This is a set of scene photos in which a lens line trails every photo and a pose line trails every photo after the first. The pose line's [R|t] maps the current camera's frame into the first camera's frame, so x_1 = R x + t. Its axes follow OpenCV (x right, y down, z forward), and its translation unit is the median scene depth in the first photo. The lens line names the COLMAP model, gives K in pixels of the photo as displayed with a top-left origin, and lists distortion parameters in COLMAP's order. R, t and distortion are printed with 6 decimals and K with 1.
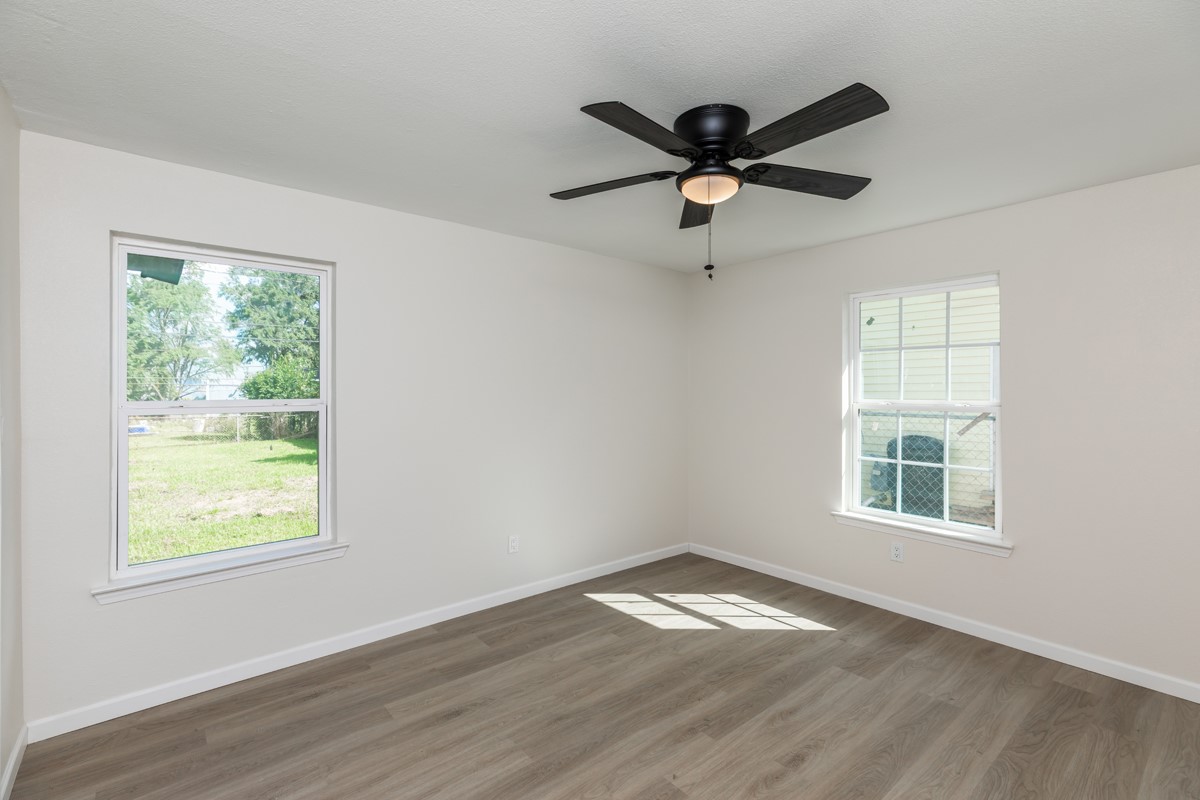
lens RADIAL K [[548.5, 0, 594.7], [0, 548.5, 383.3], [0, 0, 1]] dist [0.001115, 0.000630]
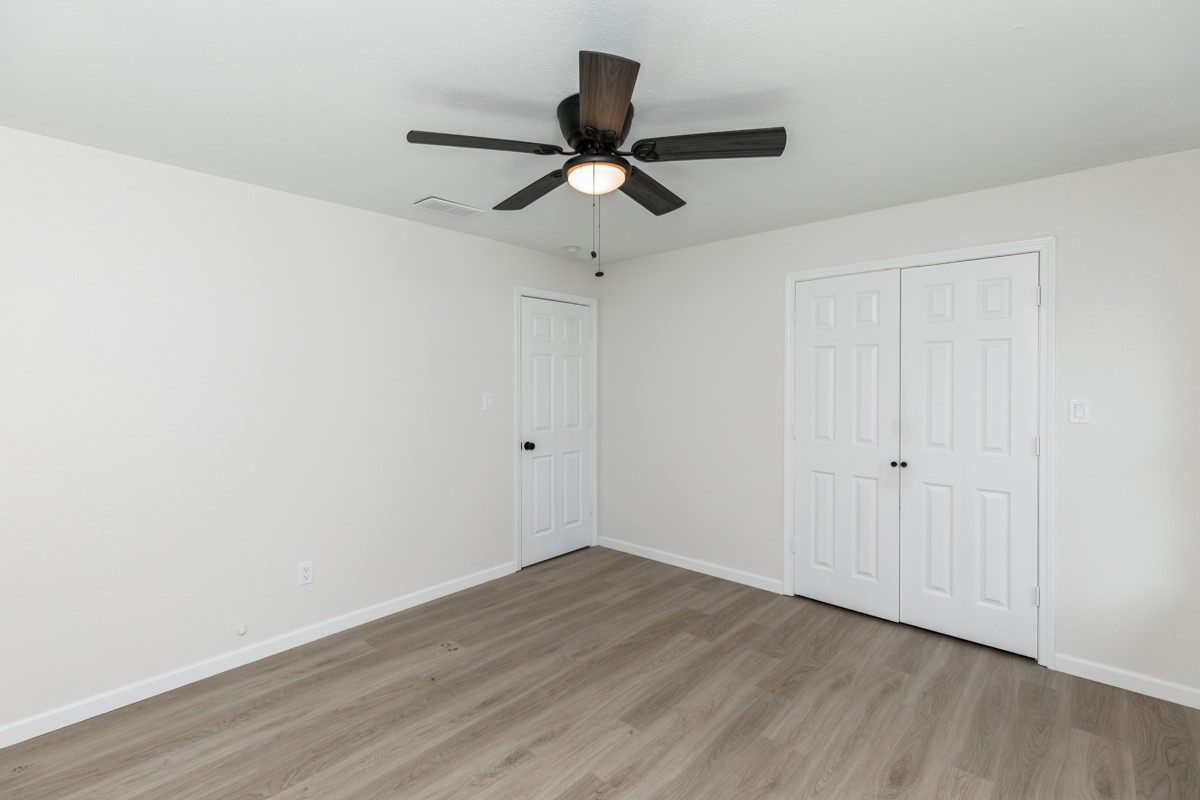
lens RADIAL K [[548.5, 0, 594.7], [0, 548.5, 383.3], [0, 0, 1]] dist [0.001115, 0.000630]
pose [[-0.990222, 0.001464, -0.139491, 0.344806], [0.002164, 0.999986, -0.004868, 0.004646], [0.139482, -0.005123, -0.990211, 1.934238]]
